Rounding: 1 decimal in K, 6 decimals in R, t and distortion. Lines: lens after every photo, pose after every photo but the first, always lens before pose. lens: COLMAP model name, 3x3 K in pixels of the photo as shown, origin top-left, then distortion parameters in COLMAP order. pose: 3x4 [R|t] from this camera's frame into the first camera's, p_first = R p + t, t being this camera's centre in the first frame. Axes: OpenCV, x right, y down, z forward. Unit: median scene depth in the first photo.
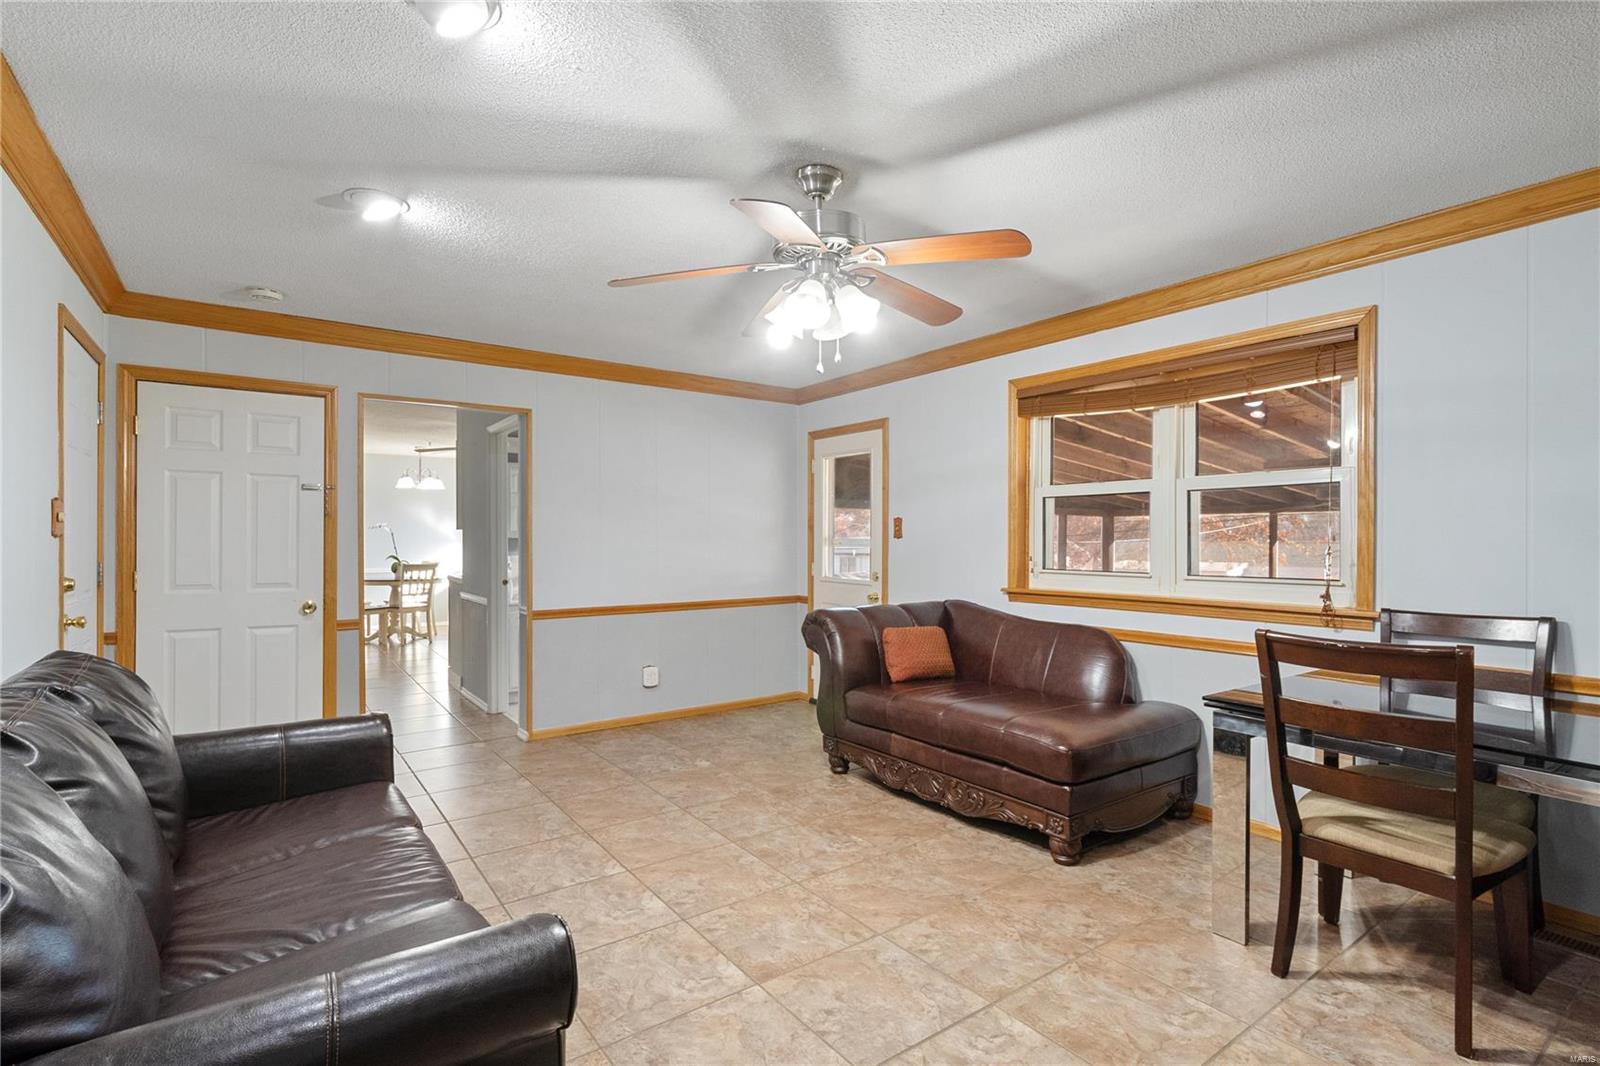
lens RADIAL K [[754.6, 0, 804.5], [0, 754.6, 541.7], [0, 0, 1]] dist [-0.000230, -0.000180]
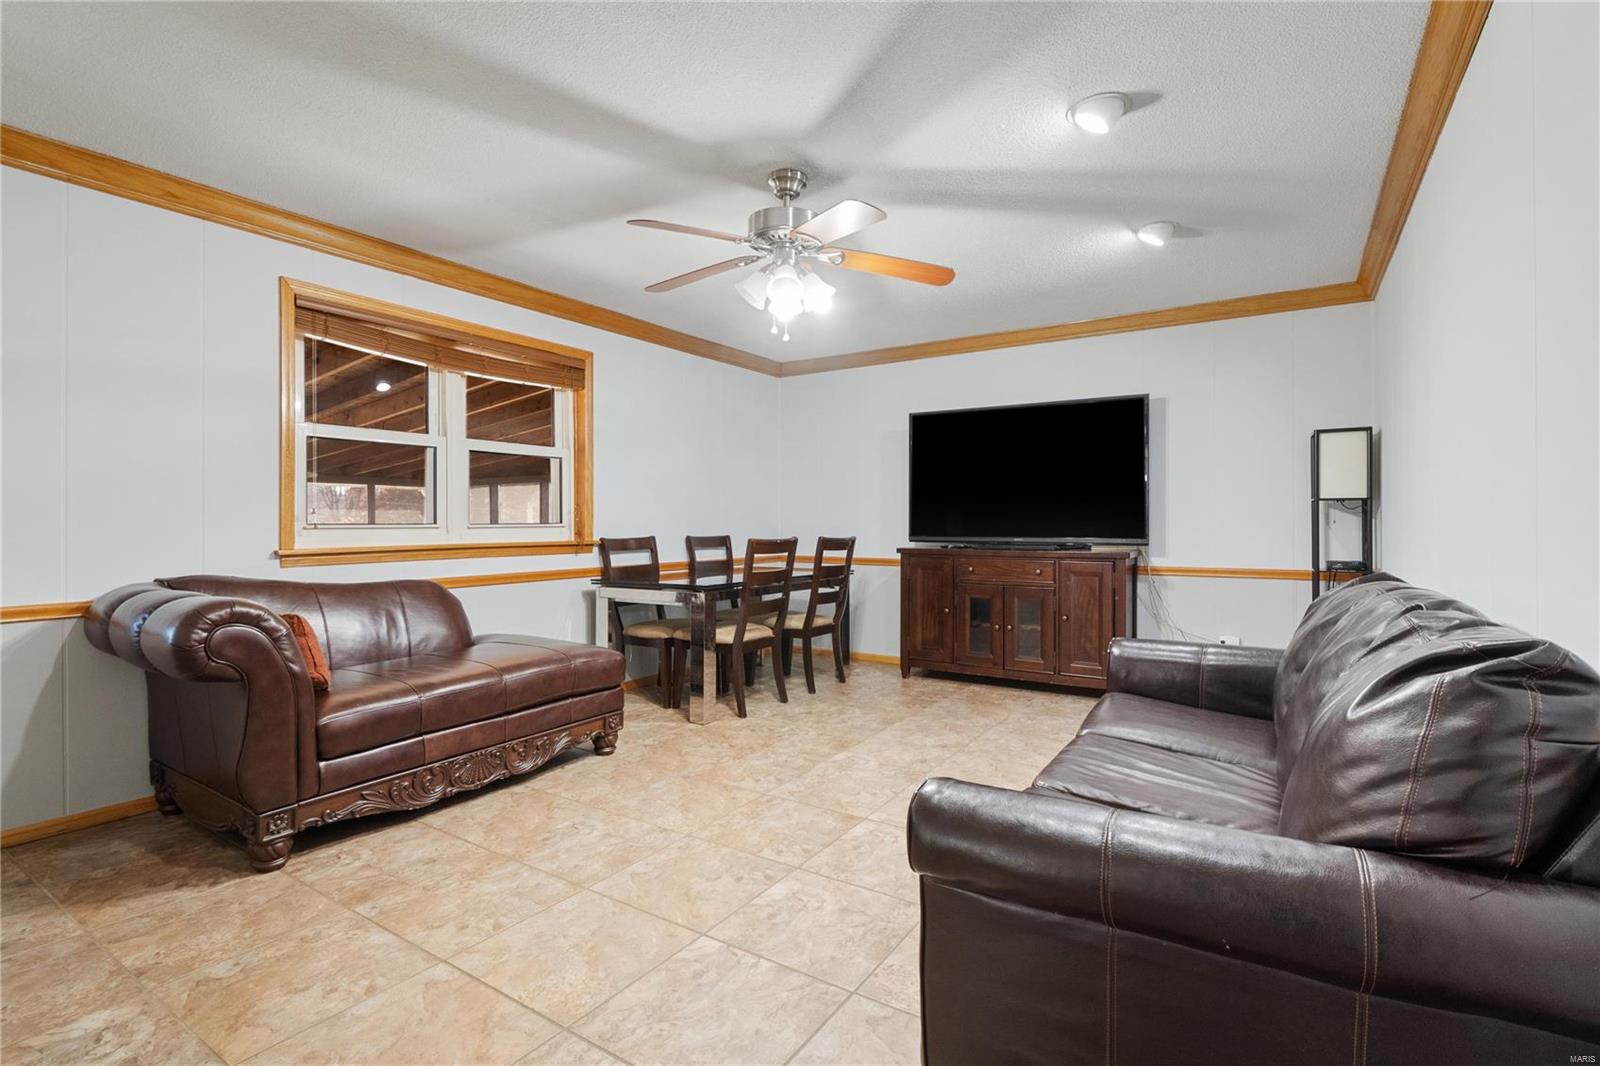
lens RADIAL K [[746.3, 0, 800.7], [0, 746.3, 528.3], [0, 0, 1]] dist [0.000770, -0.000101]
pose [[-0.356531, -0.008929, 0.934241, -0.931652], [0.004338, 0.999928, 0.011213, 0.050830], [-0.934273, 0.008050, -0.356467, 1.183904]]
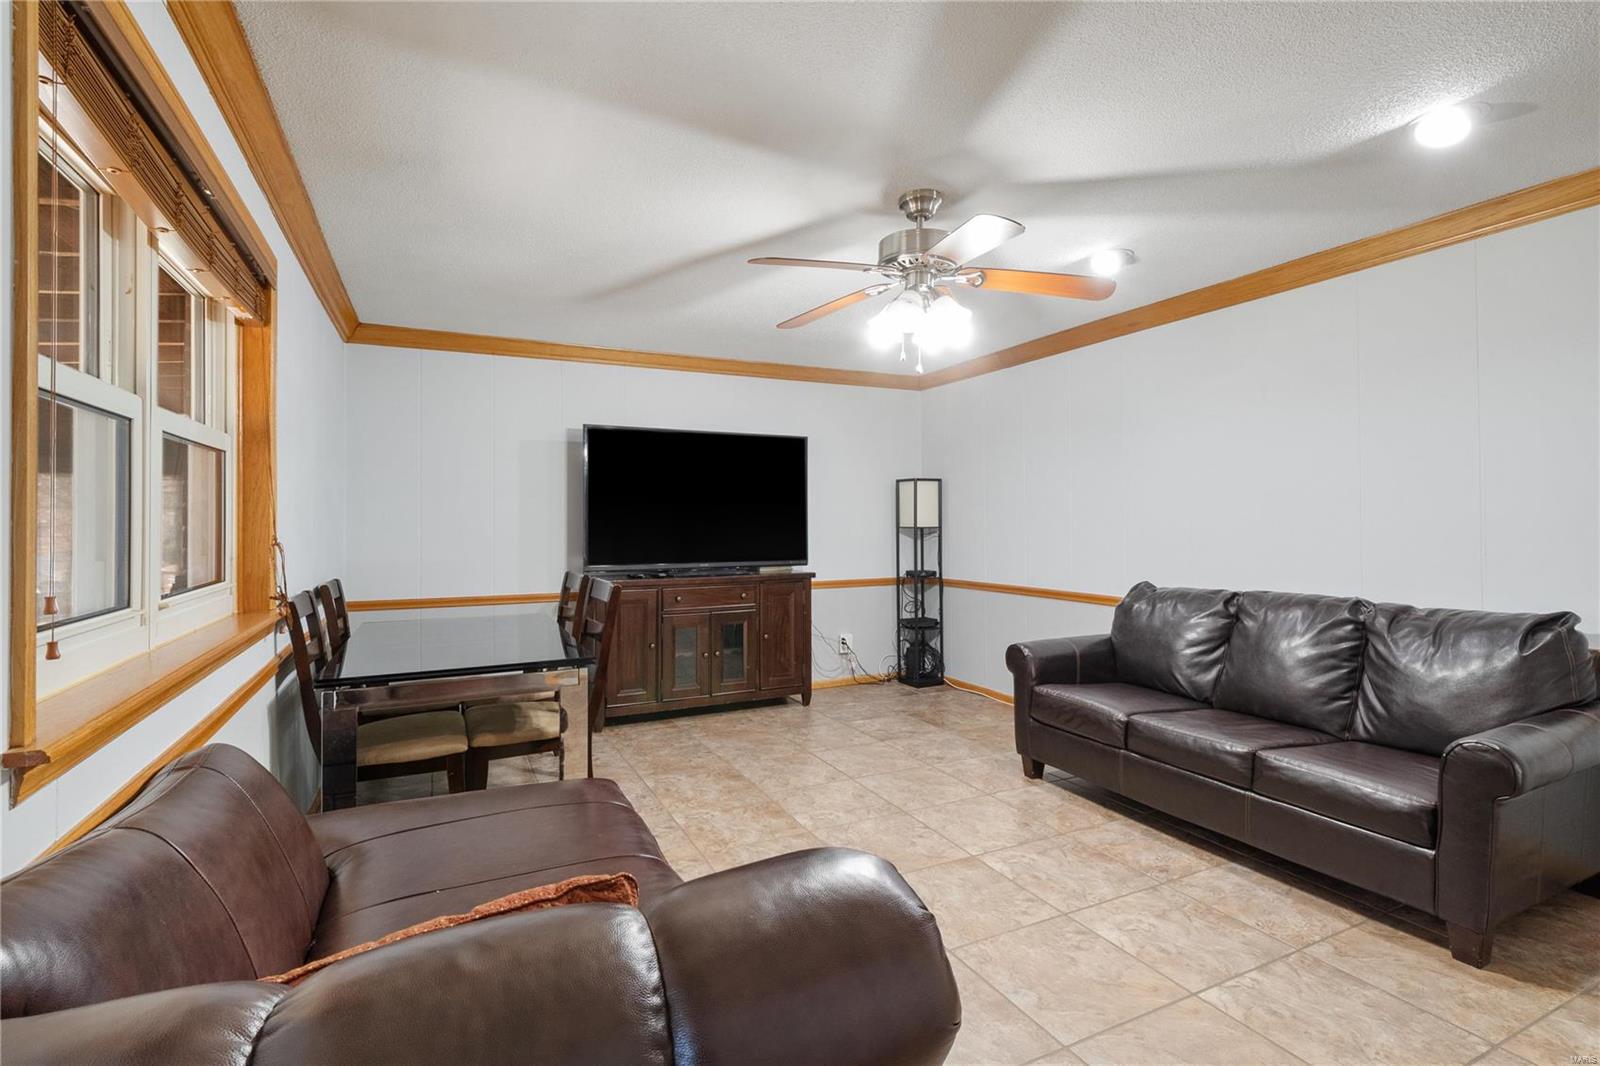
lens RADIAL K [[751.9, 0, 795.2], [0, 751.9, 517.1], [0, 0, 1]] dist [0.000663, -0.000744]
pose [[-0.983532, 0.006173, 0.180630, 0.002573], [0.005887, 0.999980, -0.002120, -0.008552], [-0.180639, -0.001021, -0.983549, 1.791092]]
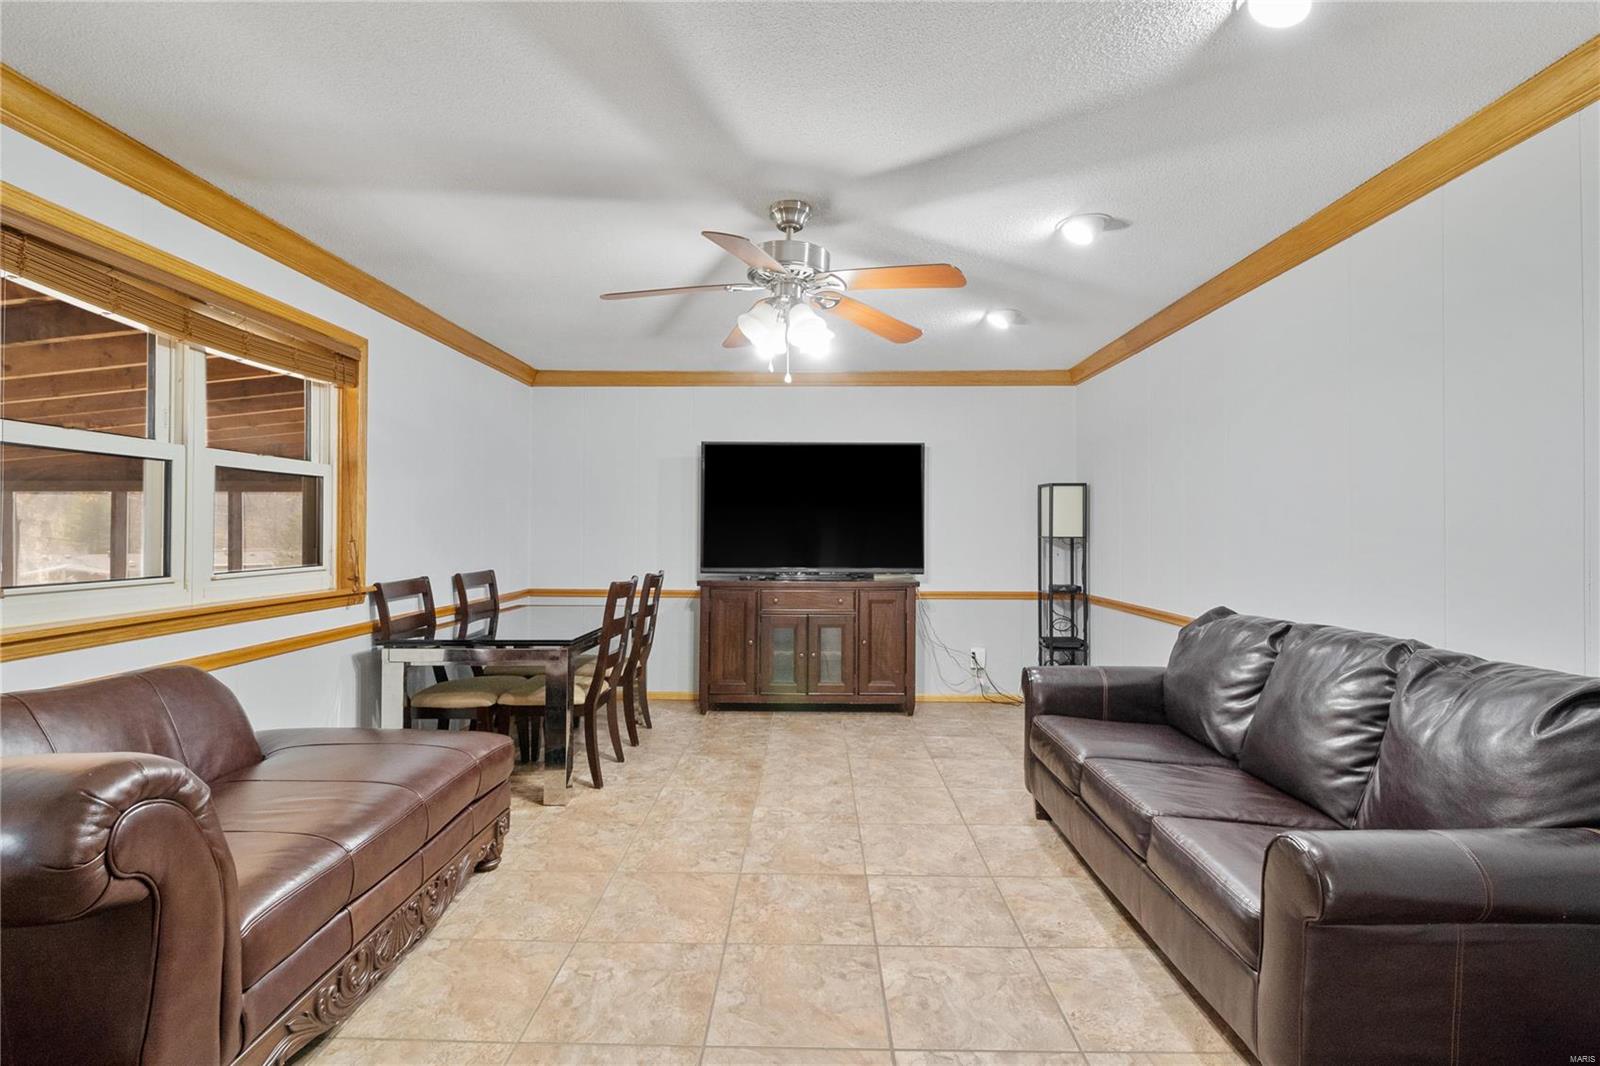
lens RADIAL K [[749.6, 0, 797.1], [0, 749.6, 529.0], [0, 0, 1]] dist [-0.000291, -0.000645]
pose [[-0.796257, -0.002825, 0.604952, -0.563552], [-0.001832, 0.999996, 0.002259, -0.006707], [-0.604956, 0.000691, -0.796259, 1.586068]]
